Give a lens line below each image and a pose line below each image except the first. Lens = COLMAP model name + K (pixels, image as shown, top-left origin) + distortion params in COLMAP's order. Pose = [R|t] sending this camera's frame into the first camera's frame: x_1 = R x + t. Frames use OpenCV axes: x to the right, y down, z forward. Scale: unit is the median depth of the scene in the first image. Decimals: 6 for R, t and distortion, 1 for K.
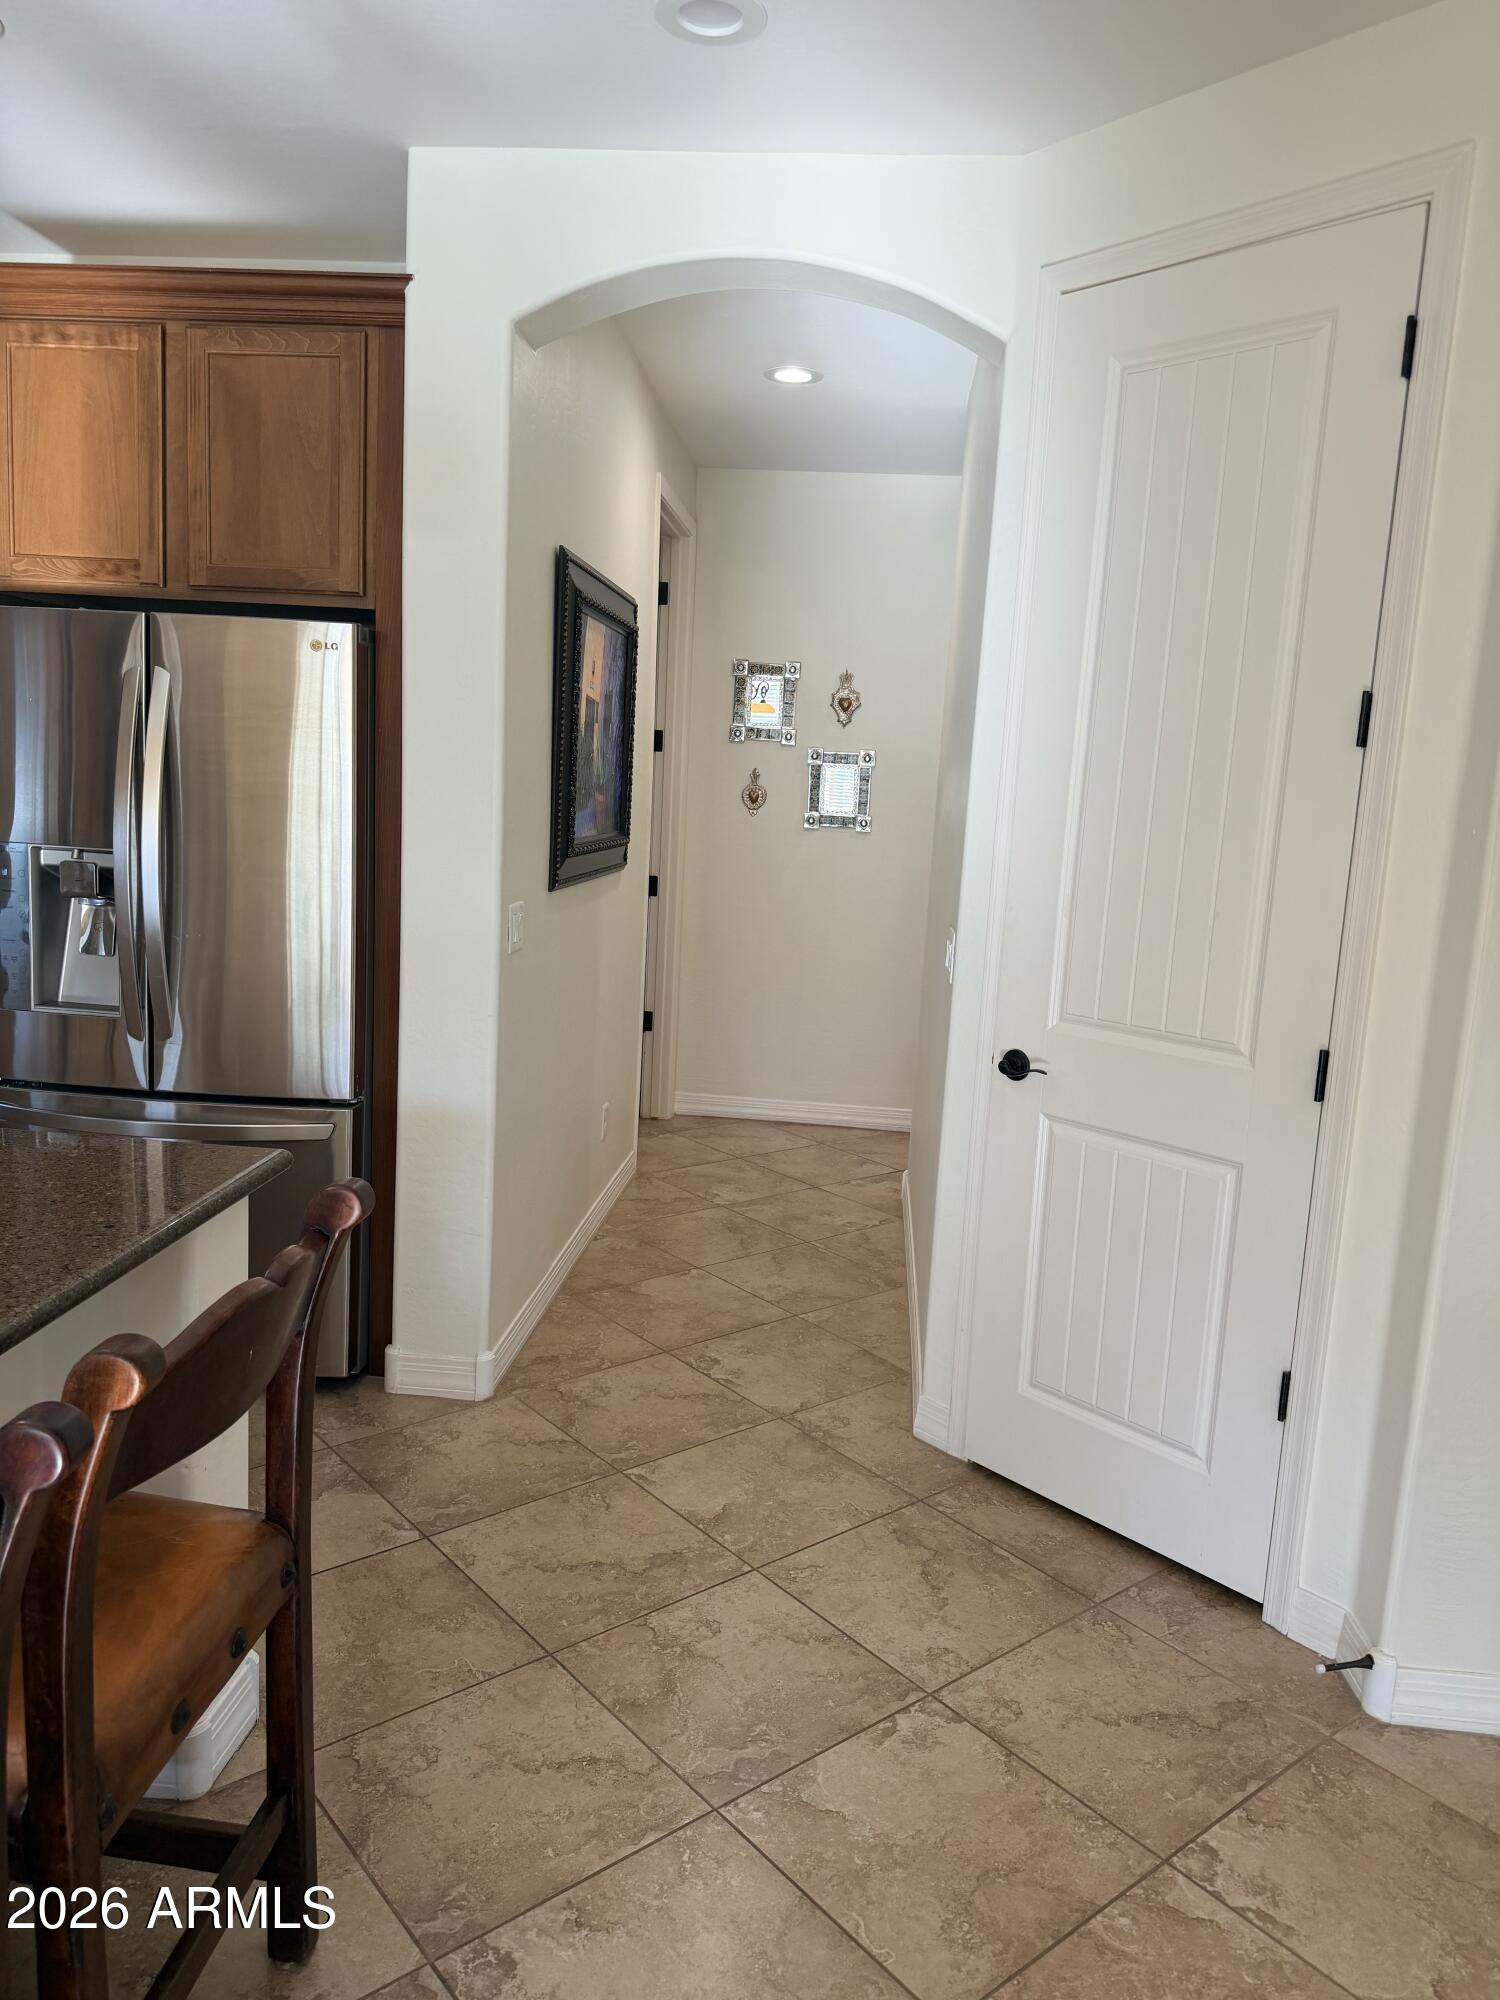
lens RADIAL K [[1407.1, 0, 750.0], [0, 1407.1, 1000.0], [0, 0, 1]] dist [0.080059, -0.100898]
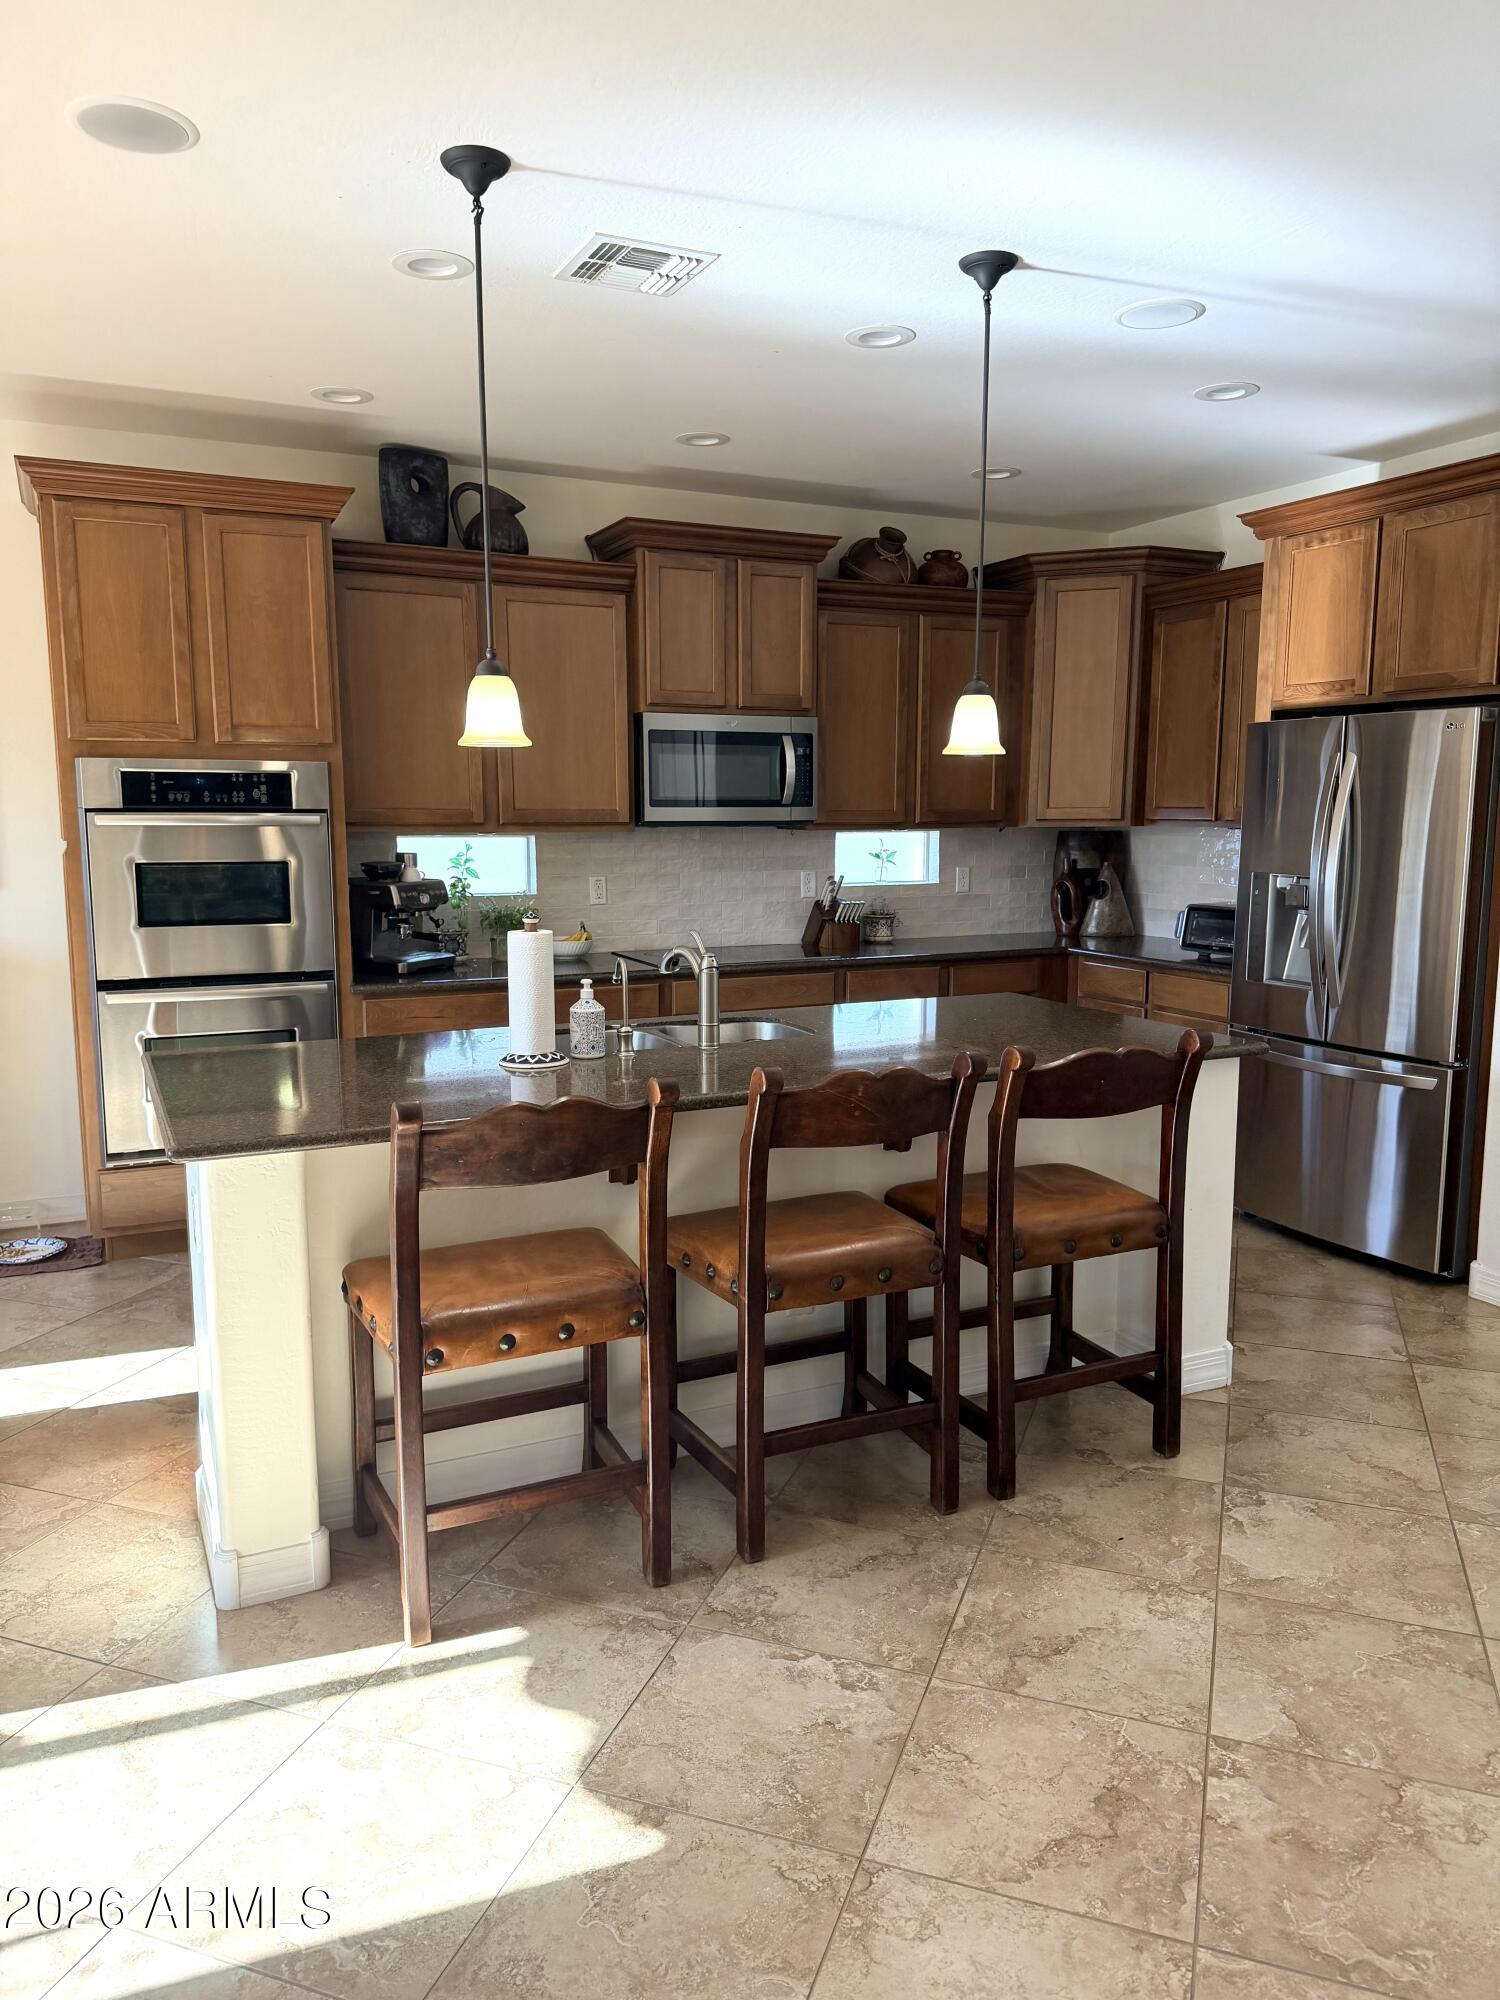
lens RADIAL K [[1408.0, 0, 777.0], [0, 1408.0, 1046.1], [0, 0, 1]] dist [0.008158, 0.001421]
pose [[0.523101, 0.094435, -0.847022, 0.546482], [-0.105417, 0.993380, 0.045650, 0.066025], [0.845726, 0.065411, 0.529593, -0.257911]]
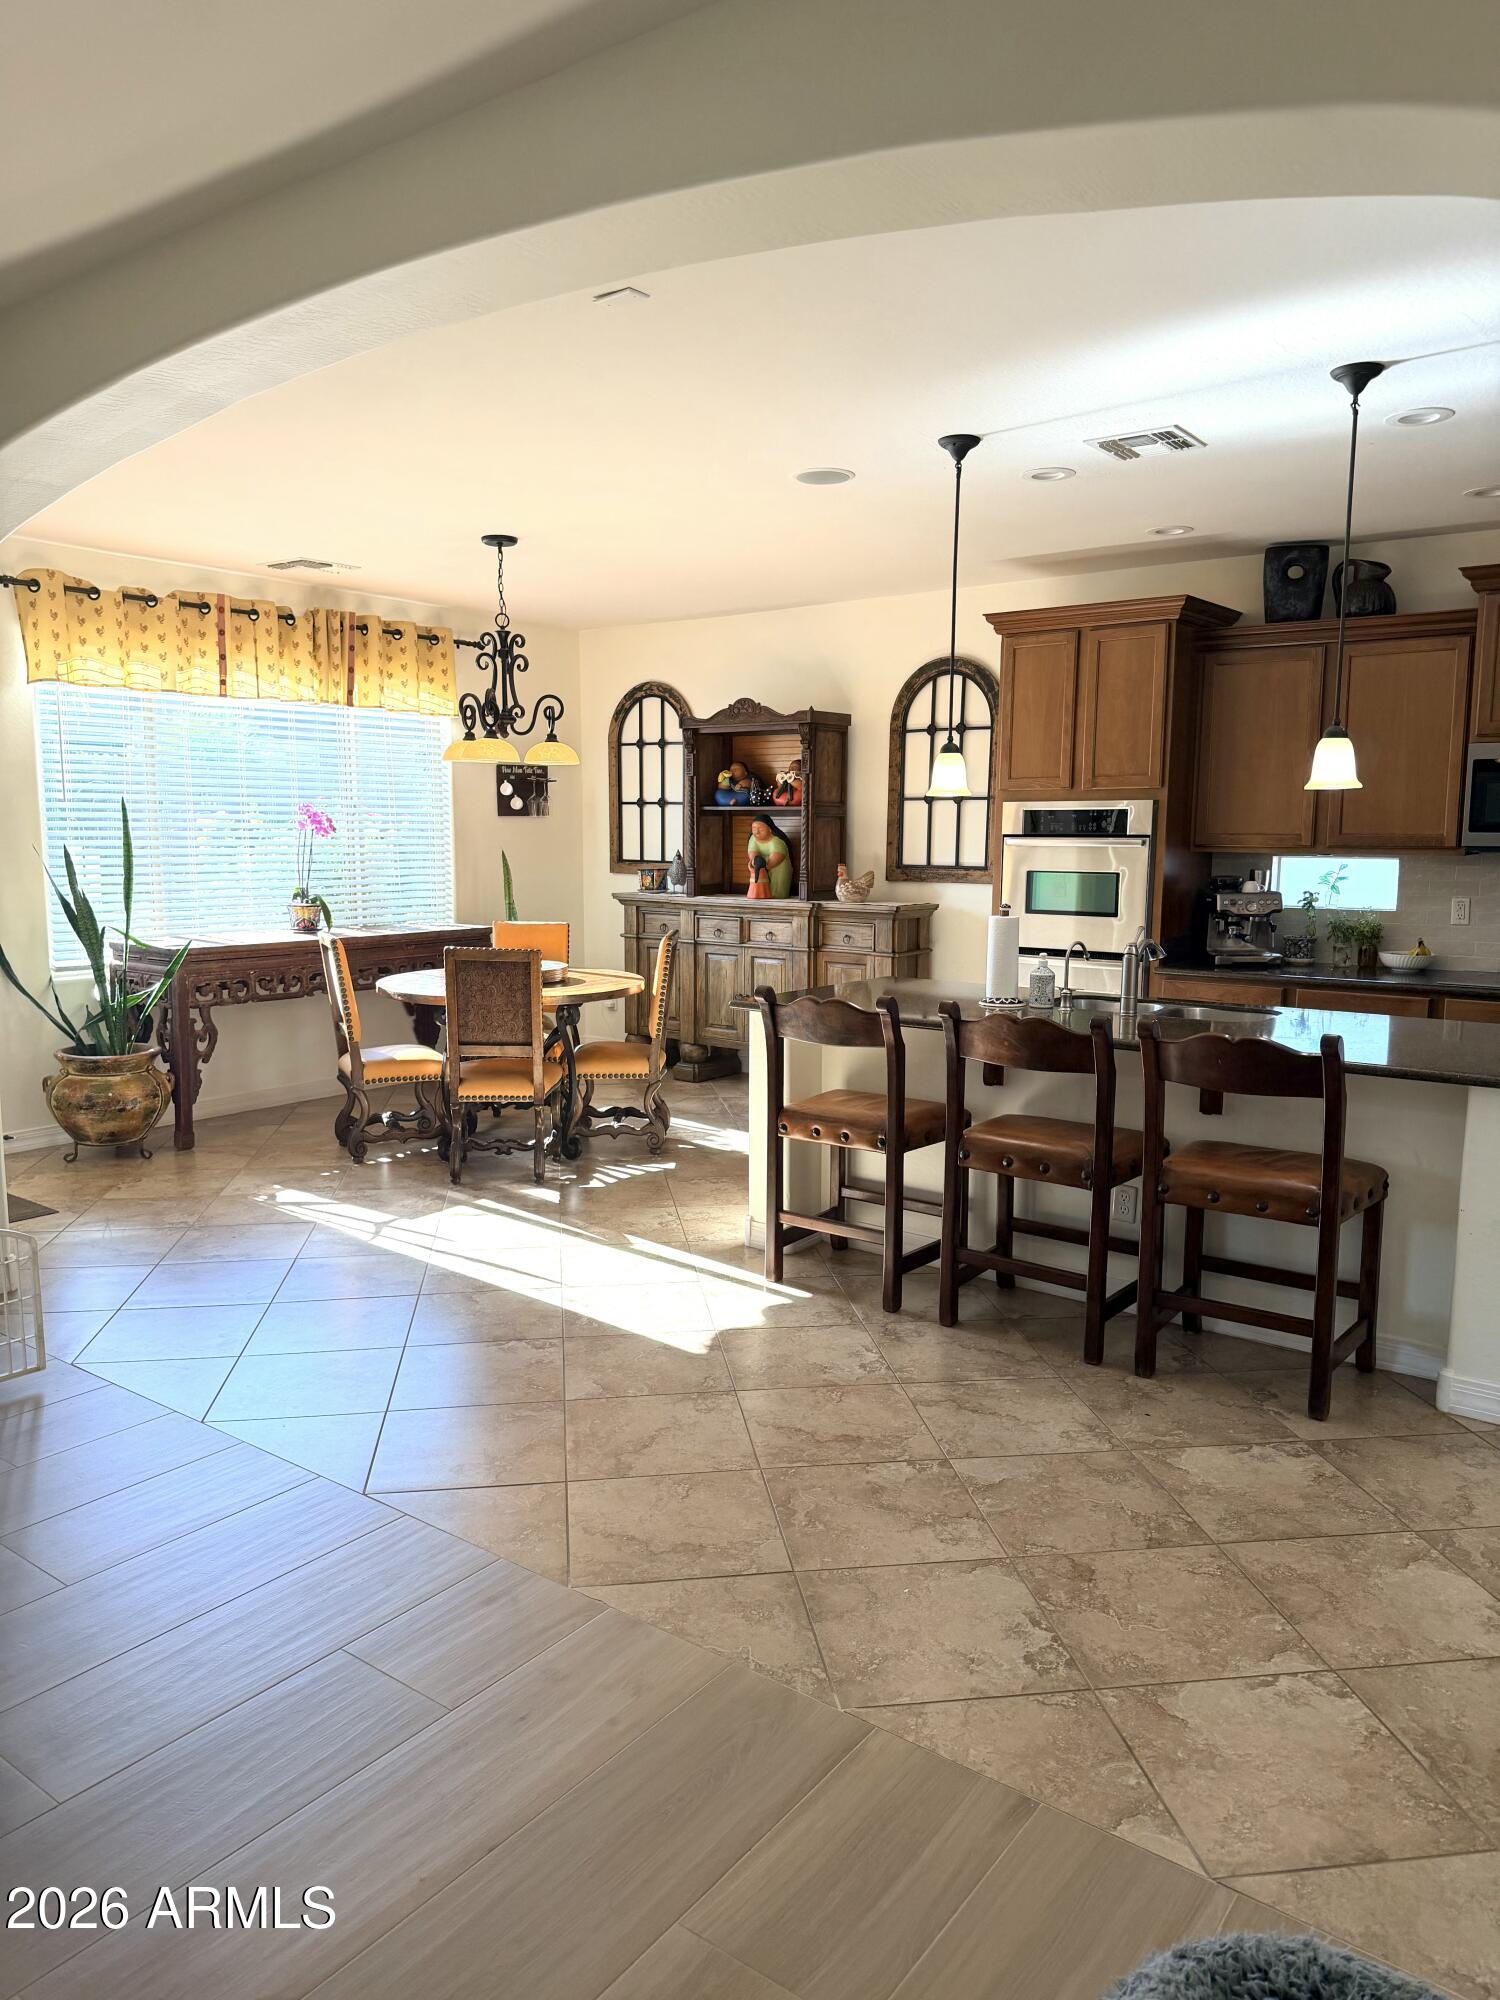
lens RADIAL K [[1421.6, 0, 750.0], [0, 1421.6, 1000.0], [0, 0, 1]] dist [0.253867, -0.390606]
pose [[-0.519523, 0.048884, -0.853057, 1.111260], [-0.158867, 0.975428, 0.152649, -0.062462], [0.839557, 0.214828, -0.498992, 0.738564]]
